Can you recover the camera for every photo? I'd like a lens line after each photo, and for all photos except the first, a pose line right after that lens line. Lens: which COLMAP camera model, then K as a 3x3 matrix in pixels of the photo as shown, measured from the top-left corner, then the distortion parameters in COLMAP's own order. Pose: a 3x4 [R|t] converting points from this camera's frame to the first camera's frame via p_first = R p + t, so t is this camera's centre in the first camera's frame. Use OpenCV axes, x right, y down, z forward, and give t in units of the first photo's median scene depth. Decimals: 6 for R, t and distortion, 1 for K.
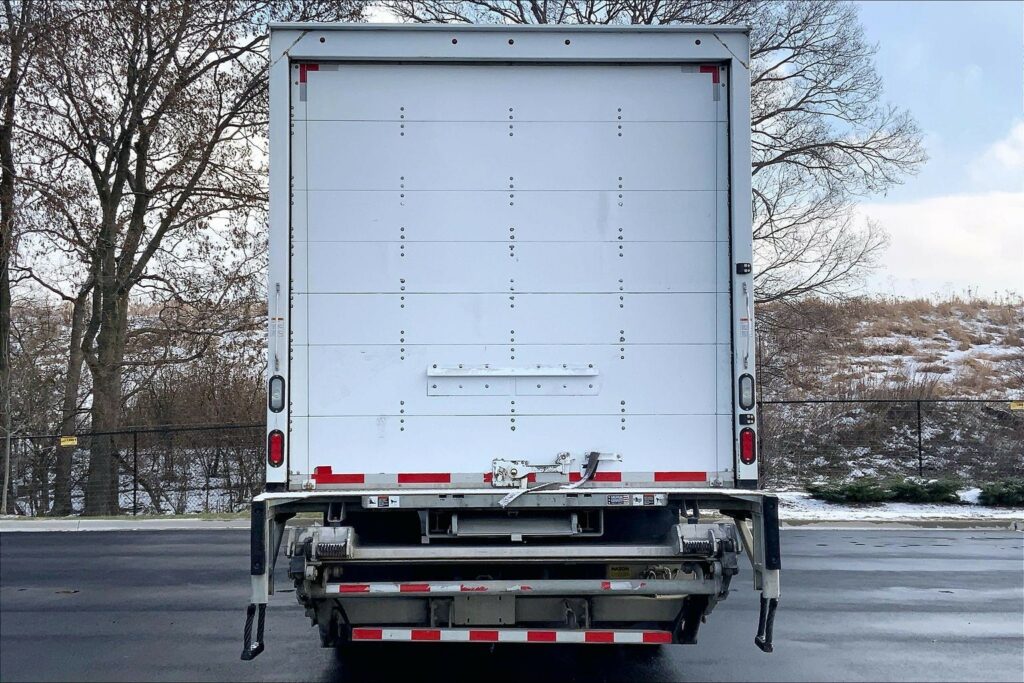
lens RADIAL K [[1239.5, 0, 507.5], [0, 1239.5, 334.1], [0, 0, 1]] dist [0.133011, 0.000000]
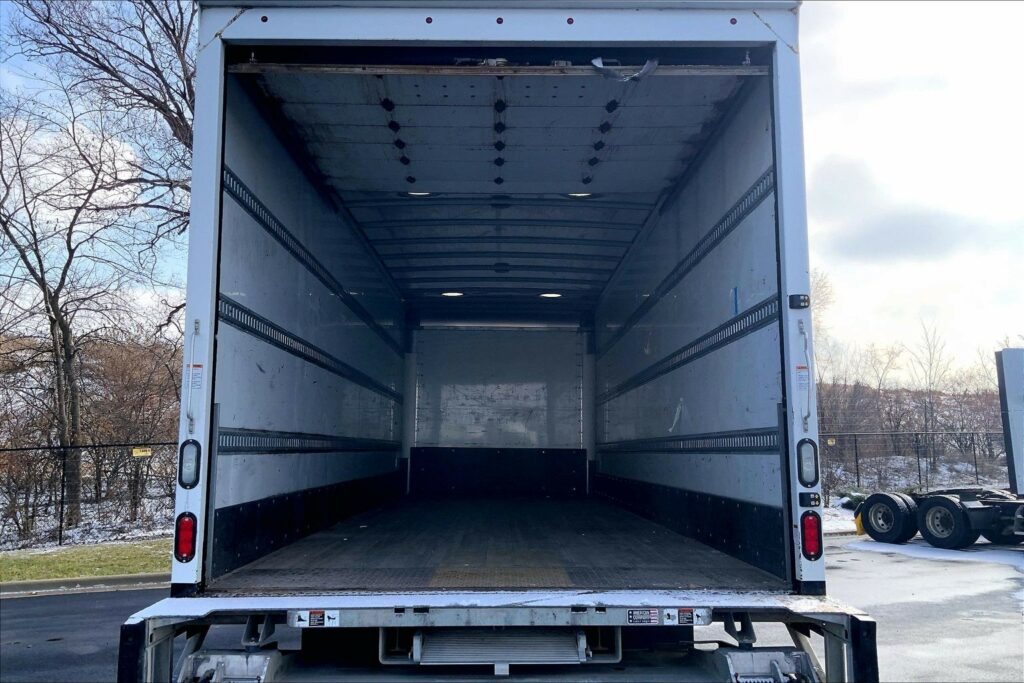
lens RADIAL K [[843.8, 0, 507.8], [0, 843.8, 341.3], [0, 0, 1]] dist [0.095632, -0.159457]
pose [[0.999810, 0.000321, -0.019508, 0.019520], [-0.001437, 0.998361, -0.057204, 0.002435], [0.019458, 0.057222, 0.998172, 0.477876]]
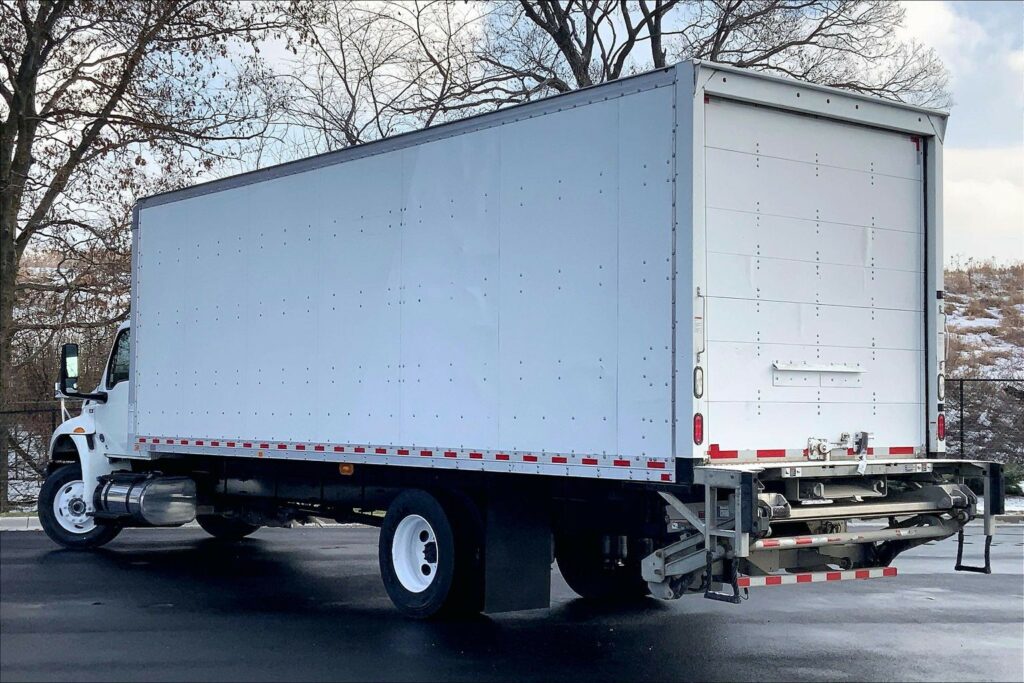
lens RADIAL K [[1472.9, 0, 511.2], [0, 1472.9, 348.0], [0, 0, 1]] dist [0.116416, 0.000000]
pose [[0.790281, 0.031918, 0.611912, -1.166753], [-0.053544, 0.998420, 0.017072, 0.001815], [-0.610400, -0.046256, 0.790741, 0.017059]]
